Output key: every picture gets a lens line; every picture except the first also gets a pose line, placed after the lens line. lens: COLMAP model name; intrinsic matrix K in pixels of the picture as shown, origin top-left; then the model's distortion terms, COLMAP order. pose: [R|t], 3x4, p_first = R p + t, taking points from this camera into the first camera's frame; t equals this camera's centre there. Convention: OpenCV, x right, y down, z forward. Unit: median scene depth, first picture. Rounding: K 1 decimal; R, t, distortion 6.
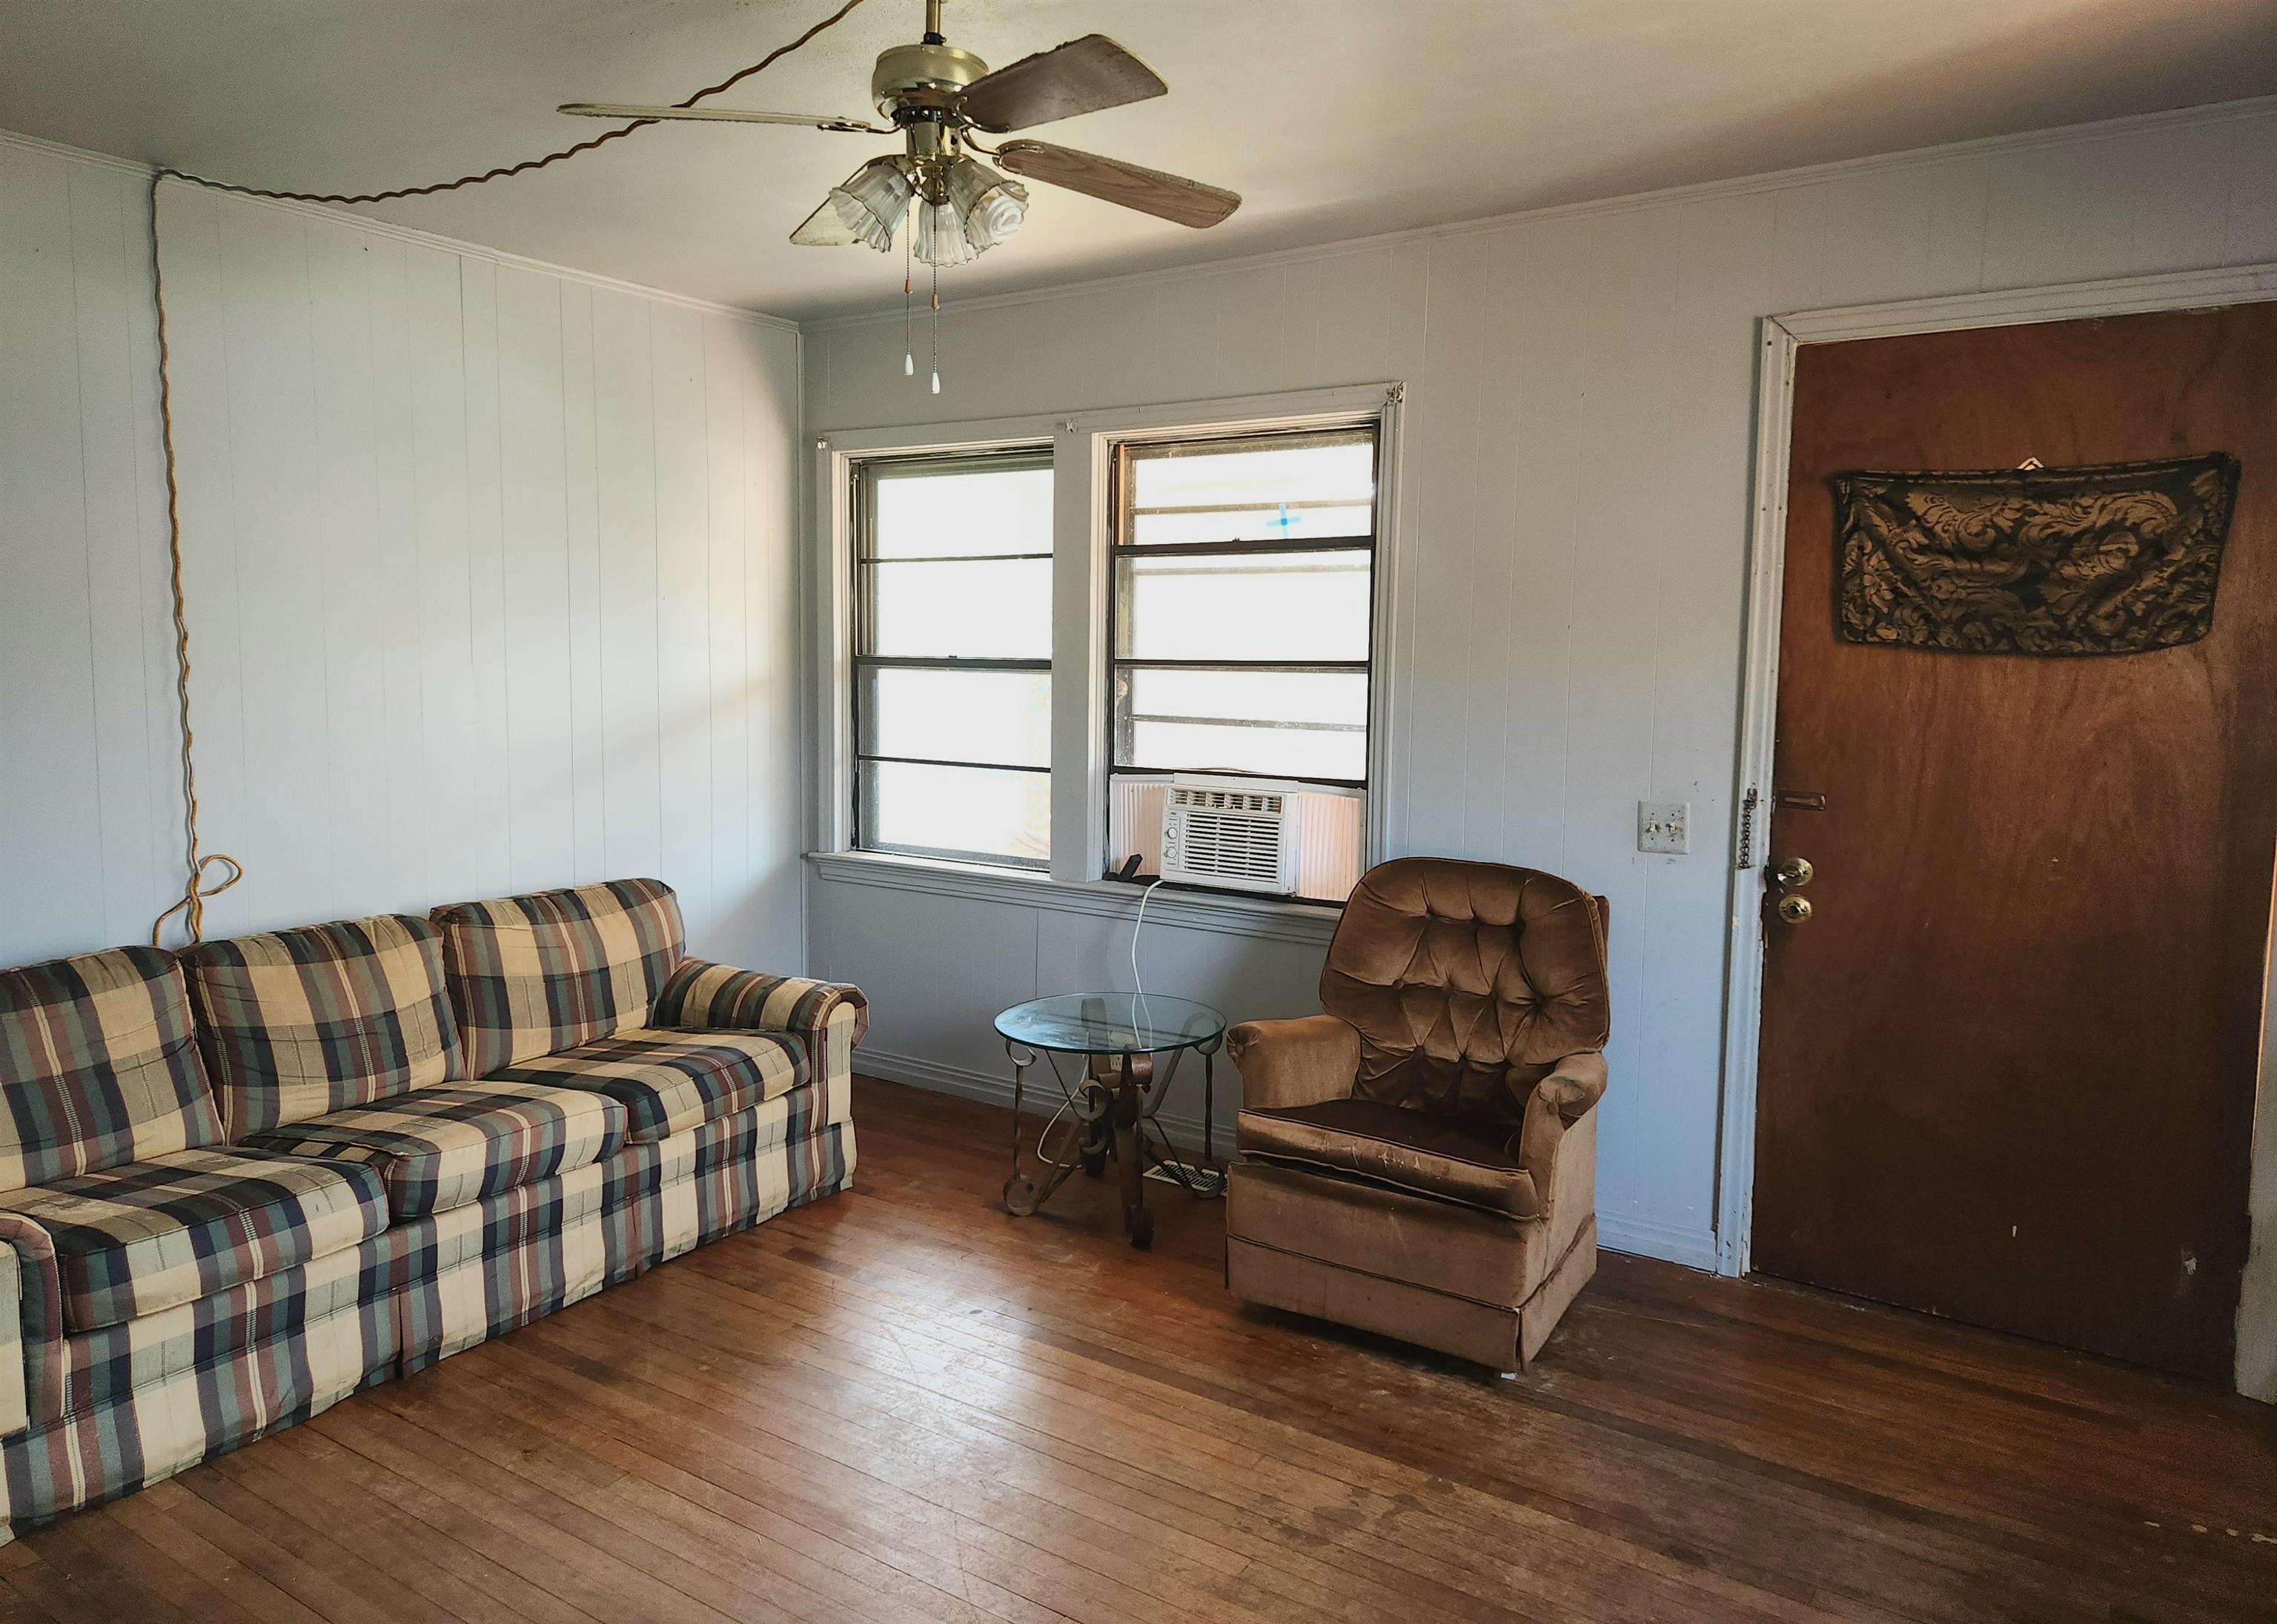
lens RADIAL K [[1533.0, 0, 1141.4], [0, 1533.0, 805.4], [0, 0, 1]] dist [0.026417, -0.002057]
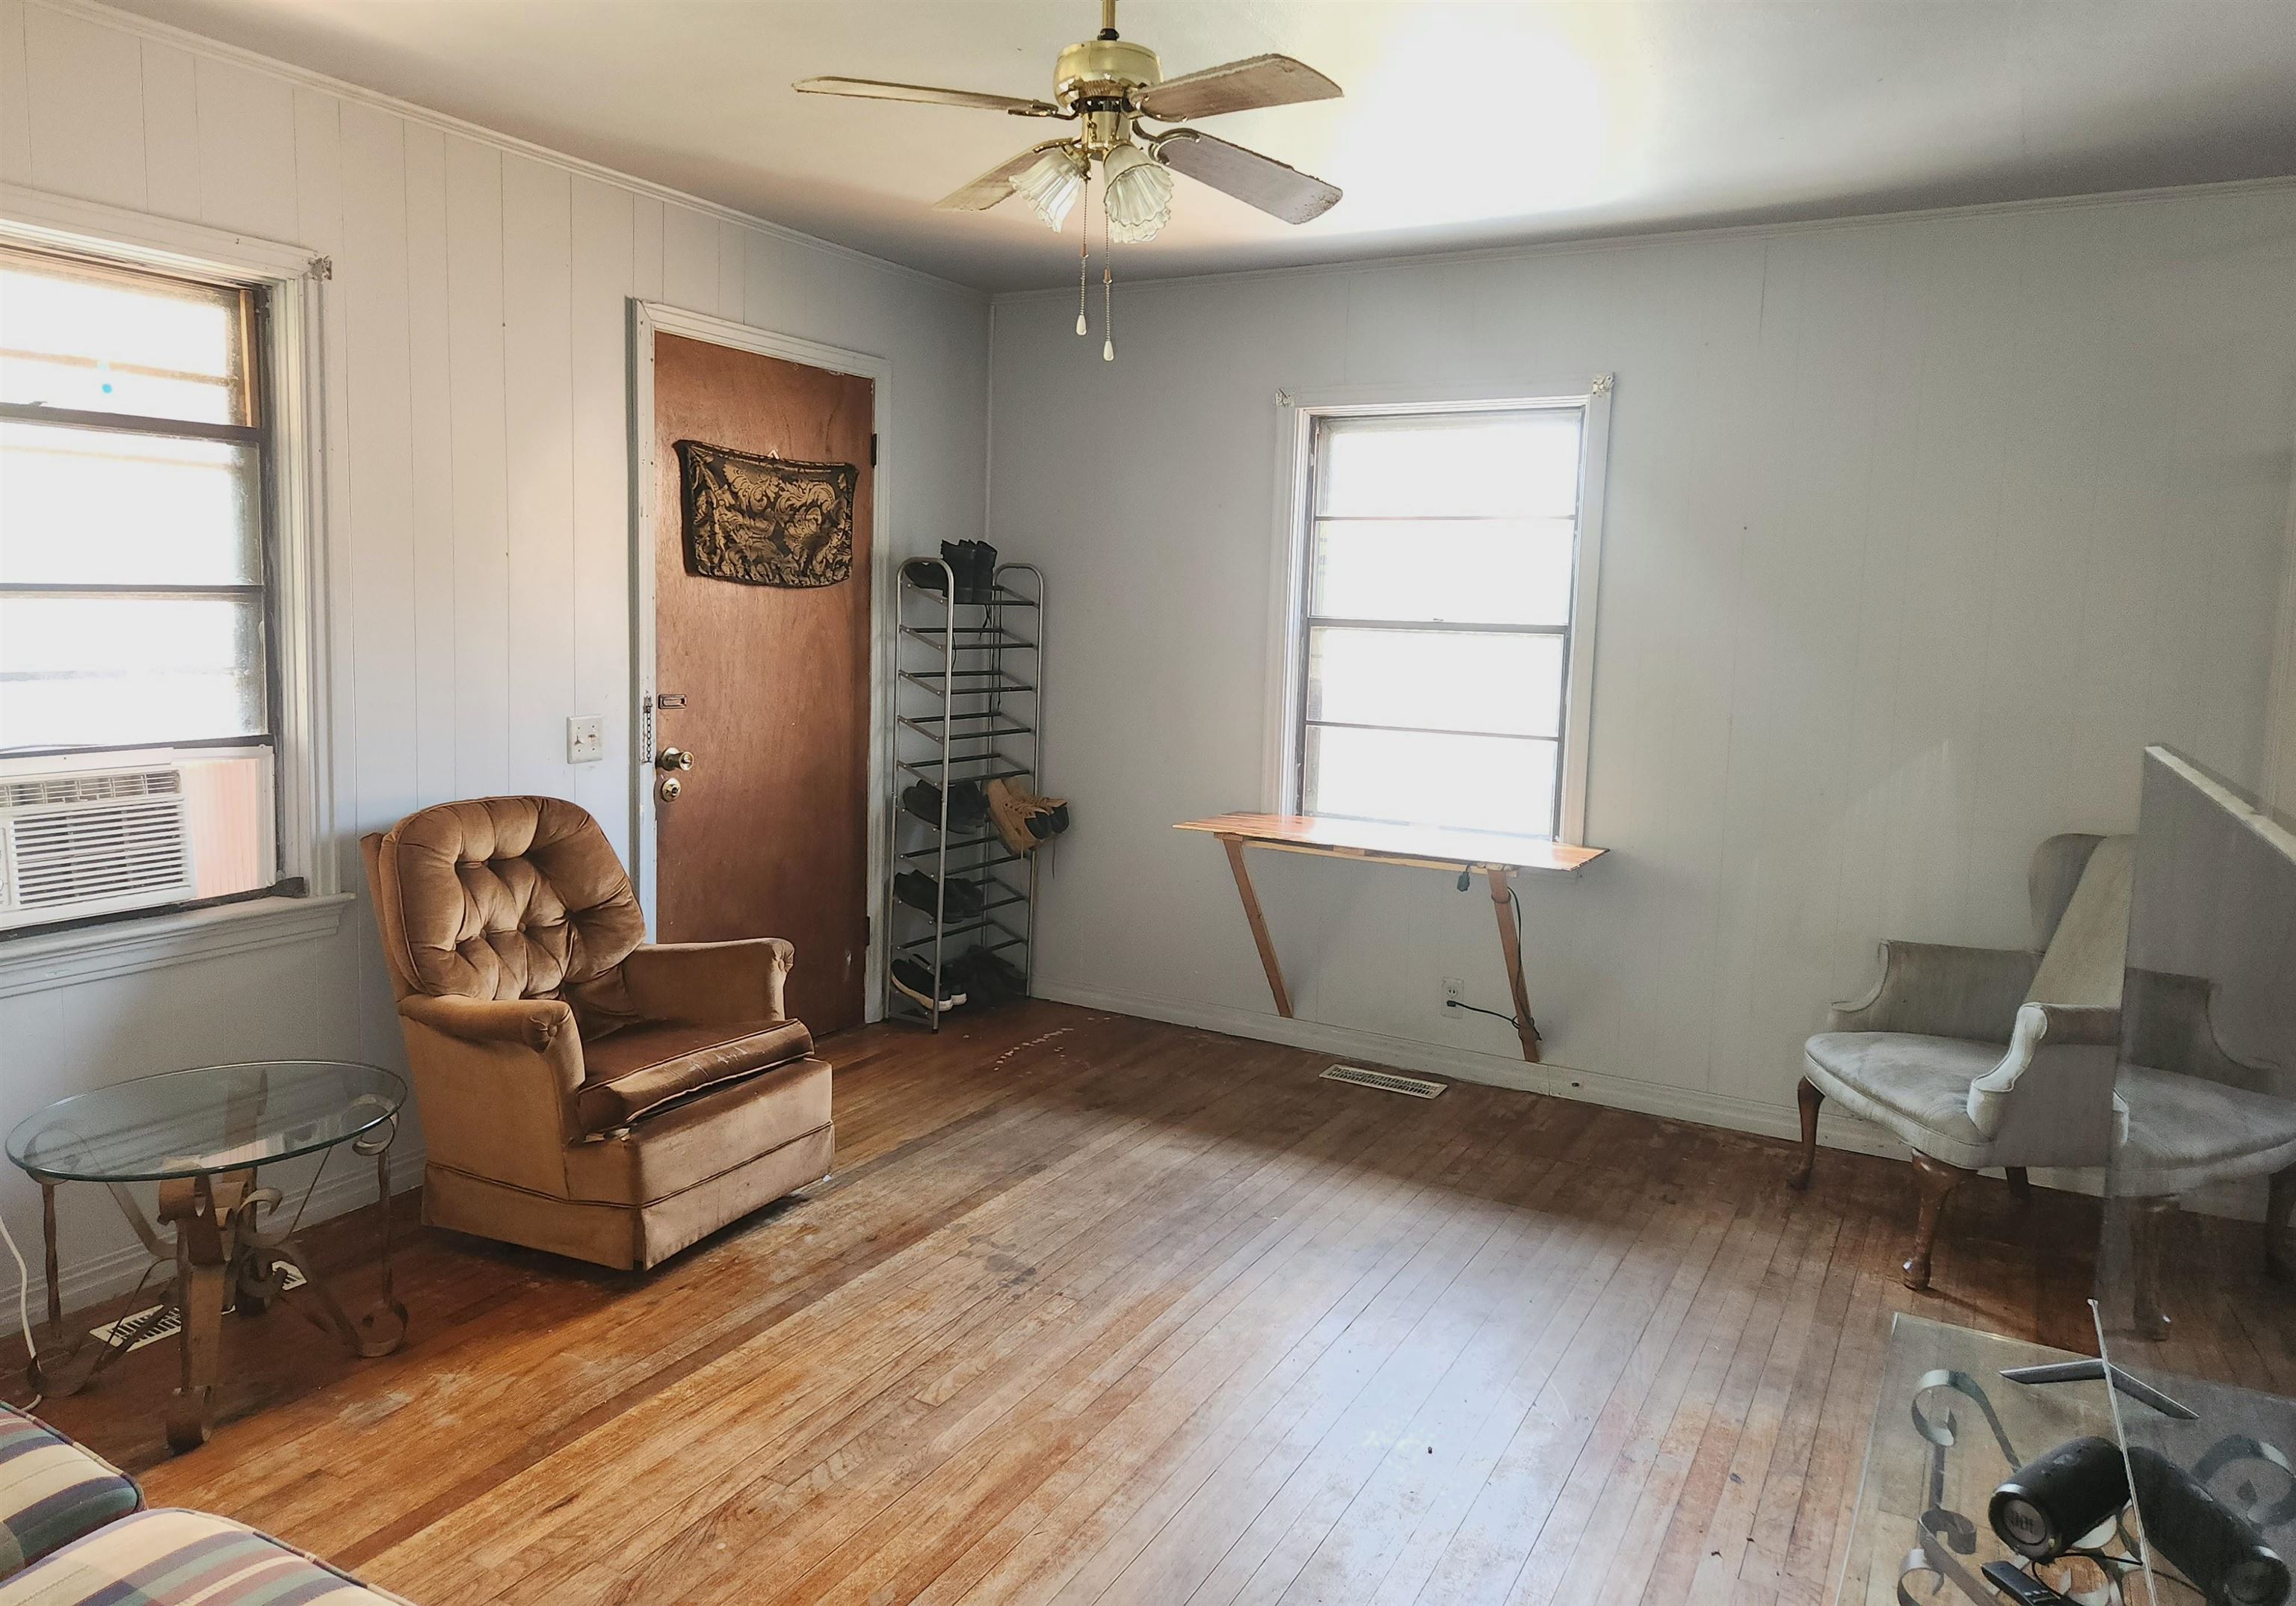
lens RADIAL K [[1558.1, 0, 1148.1], [0, 1558.1, 803.2], [0, 0, 1]] dist [0.009732, 0.002875]
pose [[-0.112600, -0.141823, 0.983467, -0.934220], [0.077367, 0.985505, 0.150975, -0.089409], [-0.990624, 0.093088, -0.099995, 0.809636]]
